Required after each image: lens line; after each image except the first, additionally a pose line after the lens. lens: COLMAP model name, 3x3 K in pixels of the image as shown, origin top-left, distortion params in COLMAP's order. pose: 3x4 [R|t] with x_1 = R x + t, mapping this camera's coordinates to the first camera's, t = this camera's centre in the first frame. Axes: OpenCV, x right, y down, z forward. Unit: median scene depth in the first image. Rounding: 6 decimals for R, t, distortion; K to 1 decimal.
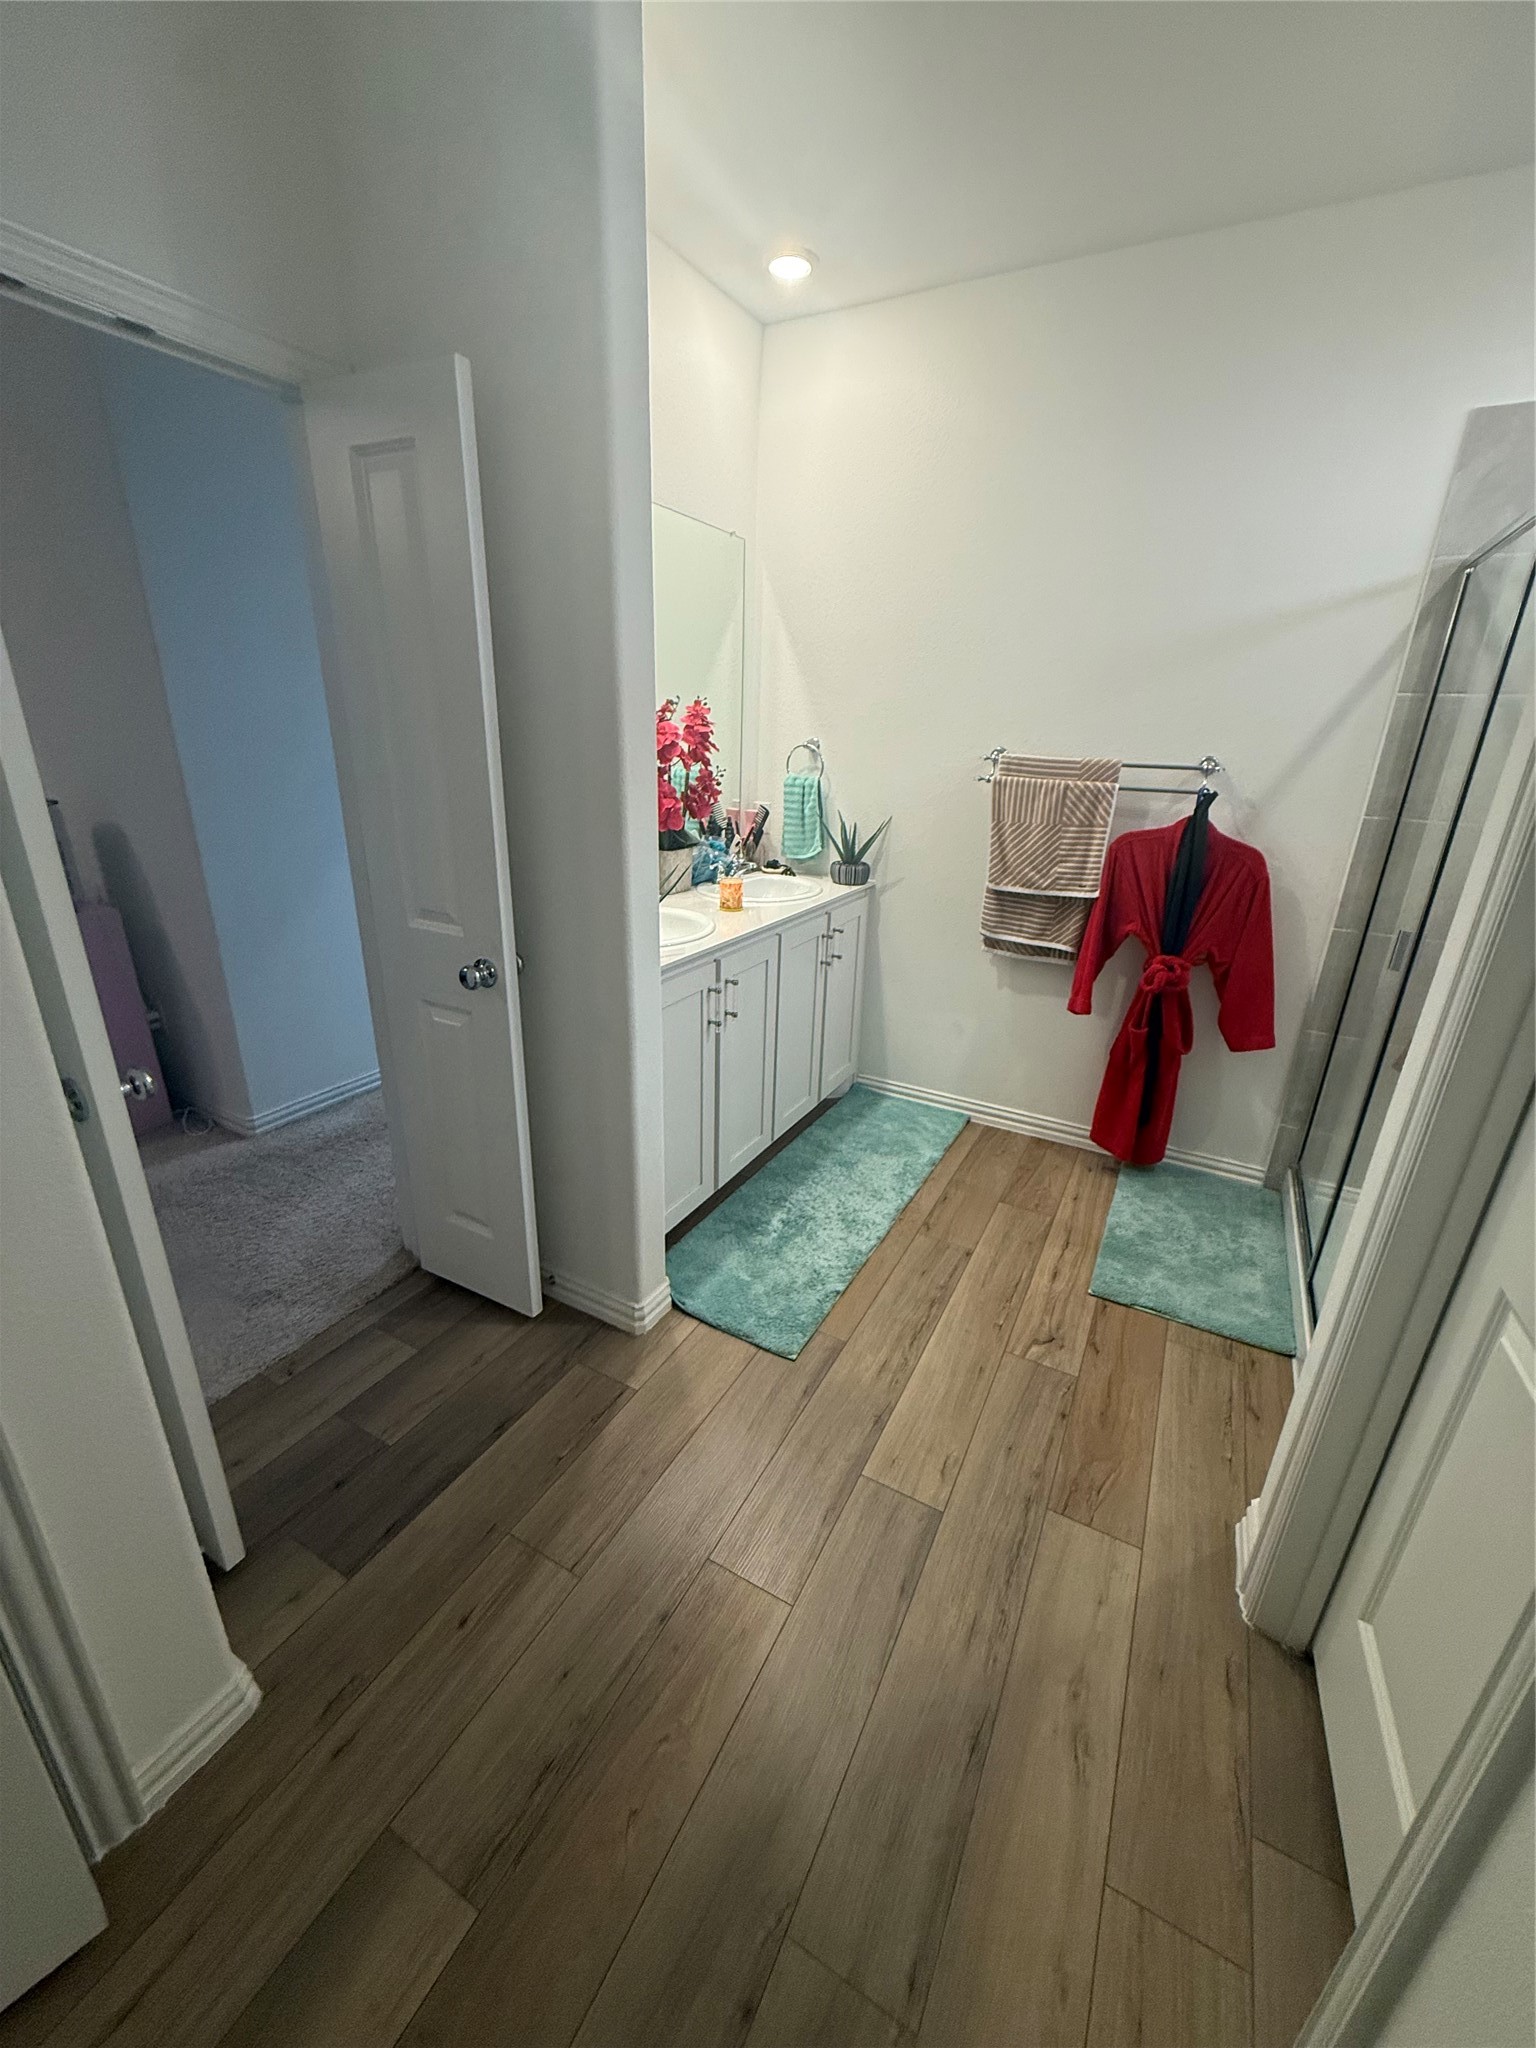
lens RADIAL K [[822.0, 0, 765.0], [0, 822.0, 1026.2], [0, 0, 1]] dist [-0.000607, 0.000031]
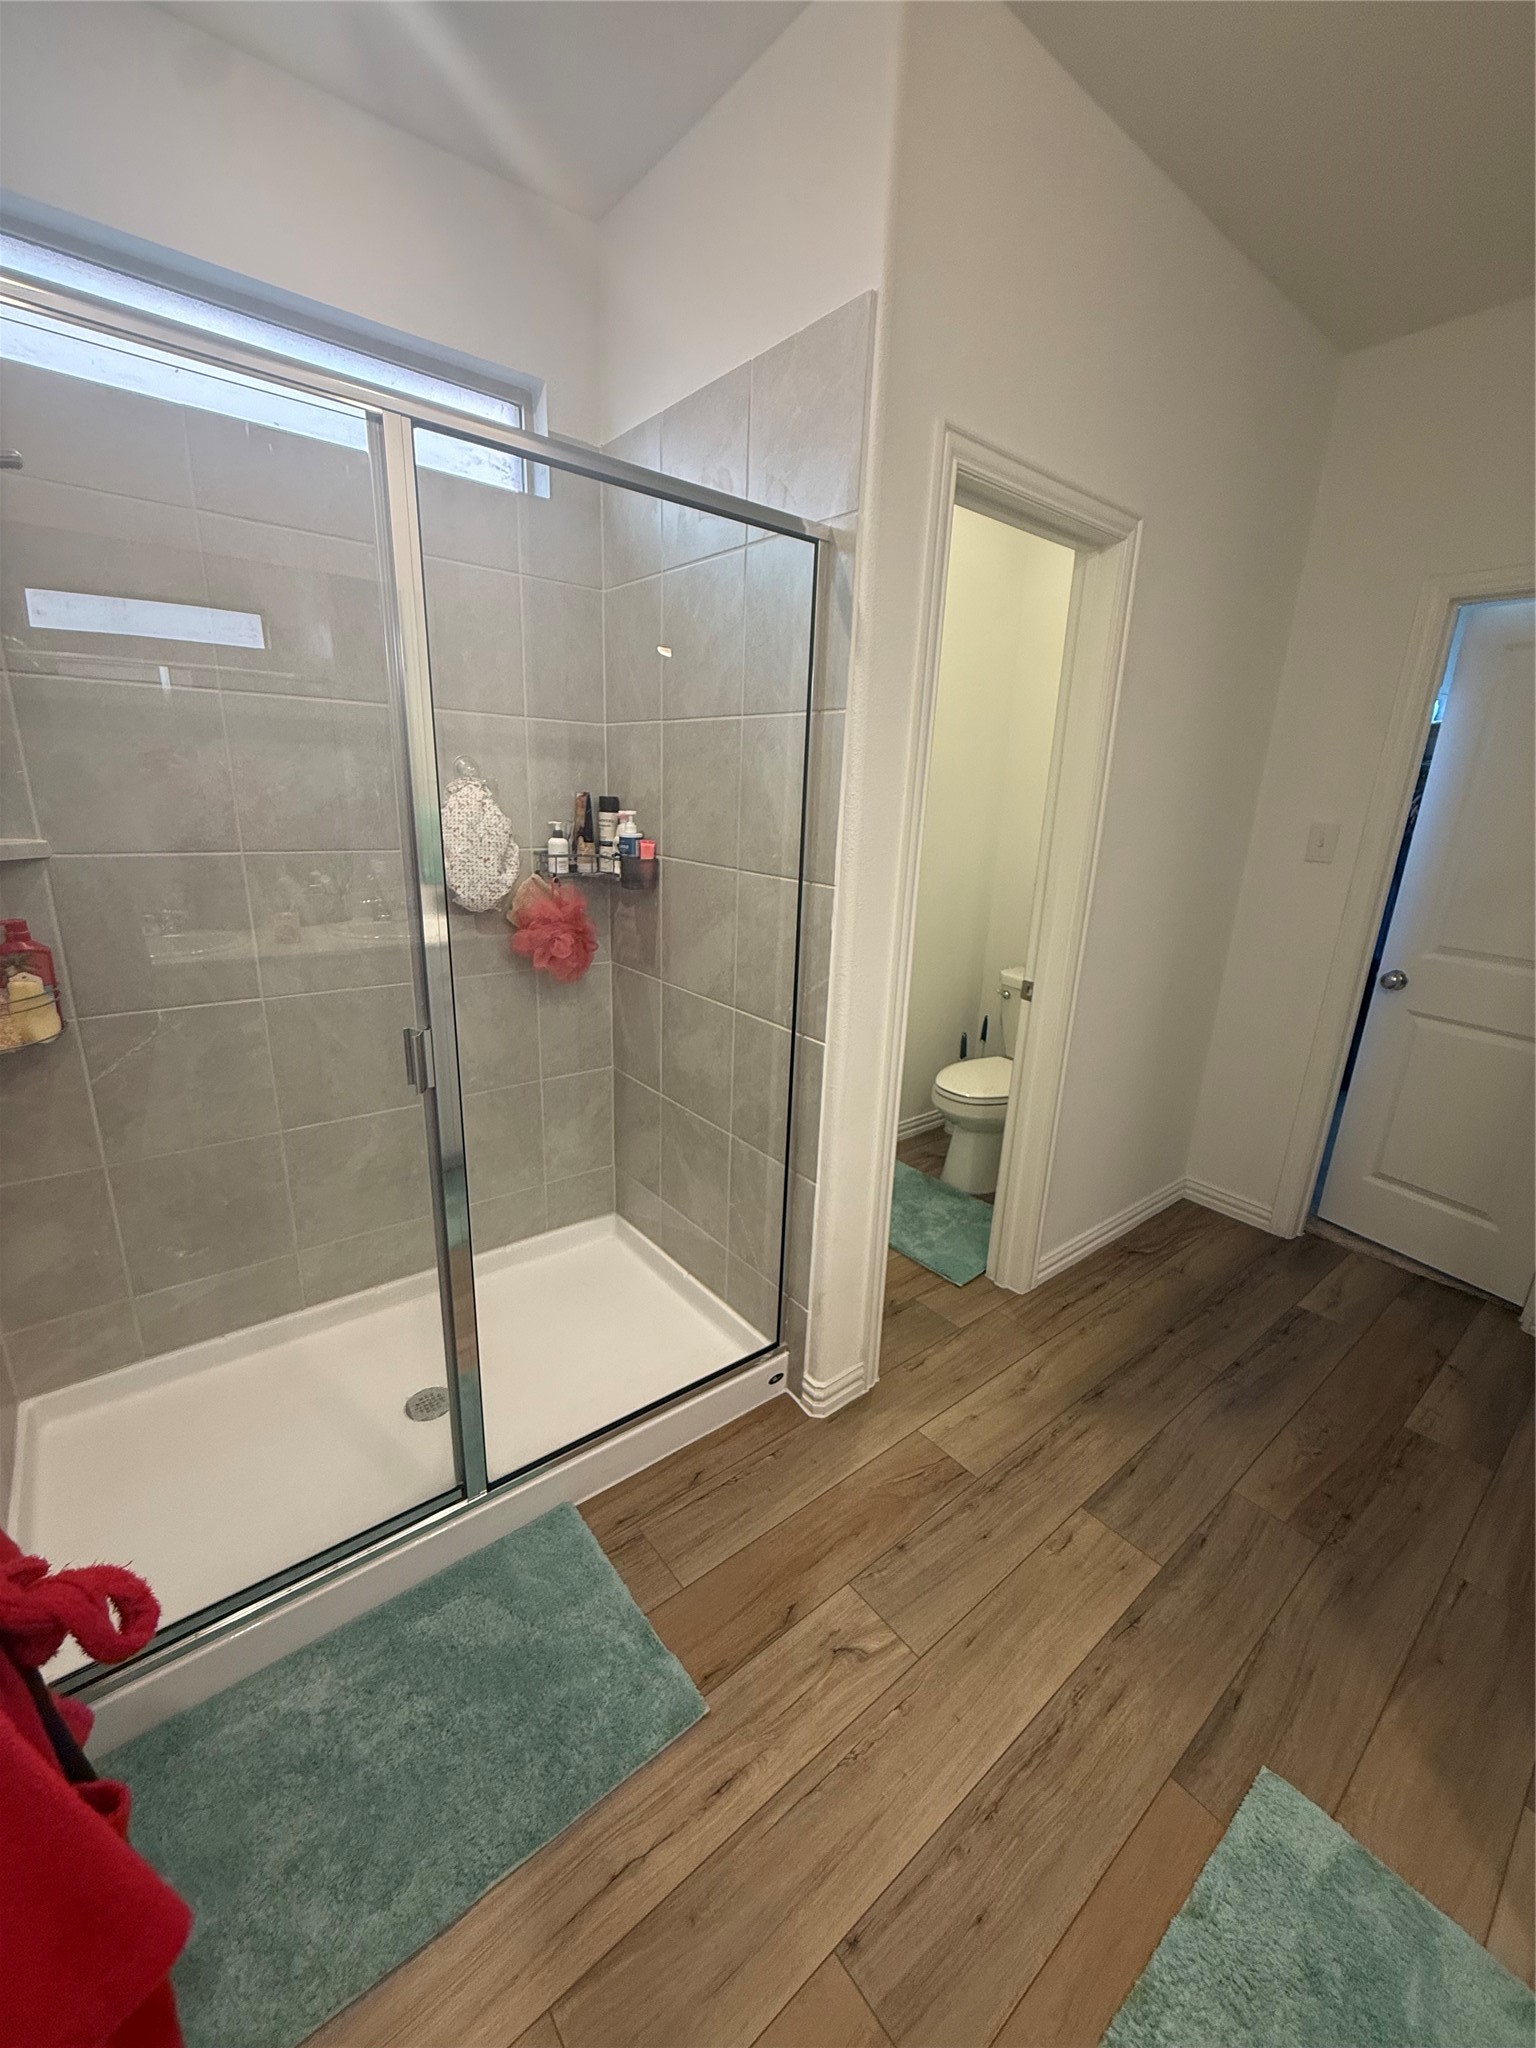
lens RADIAL K [[822.0, 0, 768.0], [0, 822.0, 1022.1], [0, 0, 1]] dist [-0.000607, 0.000031]
pose [[-0.922027, -0.172458, 0.346590, 0.268629], [0.068929, 0.807850, 0.585344, -0.463216], [-0.380940, 0.563593, -0.732972, 1.286701]]
